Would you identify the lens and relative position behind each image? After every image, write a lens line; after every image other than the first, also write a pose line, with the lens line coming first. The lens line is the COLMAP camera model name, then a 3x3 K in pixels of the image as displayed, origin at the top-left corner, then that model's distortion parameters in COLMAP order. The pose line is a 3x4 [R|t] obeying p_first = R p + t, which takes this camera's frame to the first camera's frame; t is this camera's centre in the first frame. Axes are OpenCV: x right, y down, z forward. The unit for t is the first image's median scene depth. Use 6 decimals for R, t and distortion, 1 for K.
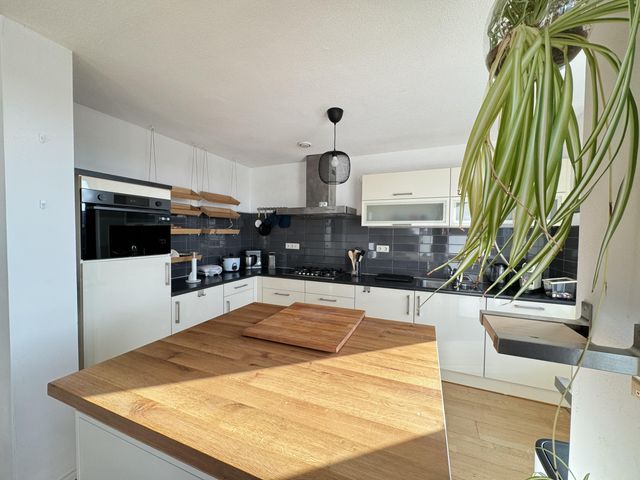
lens RADIAL K [[258.1, 0, 321.3], [0, 258.1, 239.9], [0, 0, 1]] dist [0.000580, 0.000036]
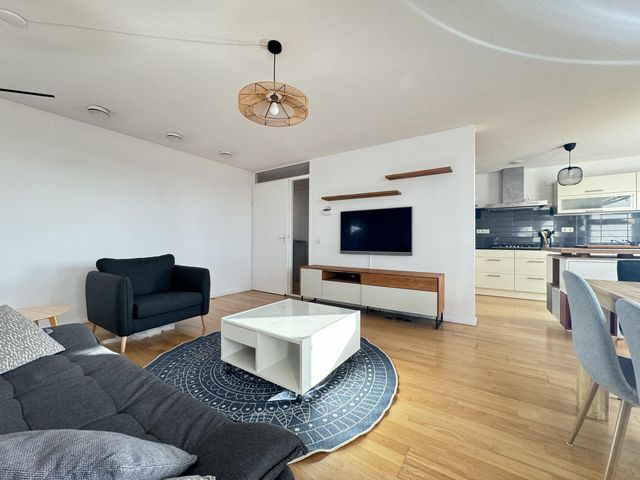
lens RADIAL K [[258.1, 0, 320.5], [0, 258.1, 239.4], [0, 0, 1]] dist [0.000580, 0.000036]
pose [[0.981754, -0.012006, -0.189776, -0.910146], [0.005900, 0.999447, -0.032709, 0.137785], [0.190064, 0.030993, 0.981282, -0.727210]]
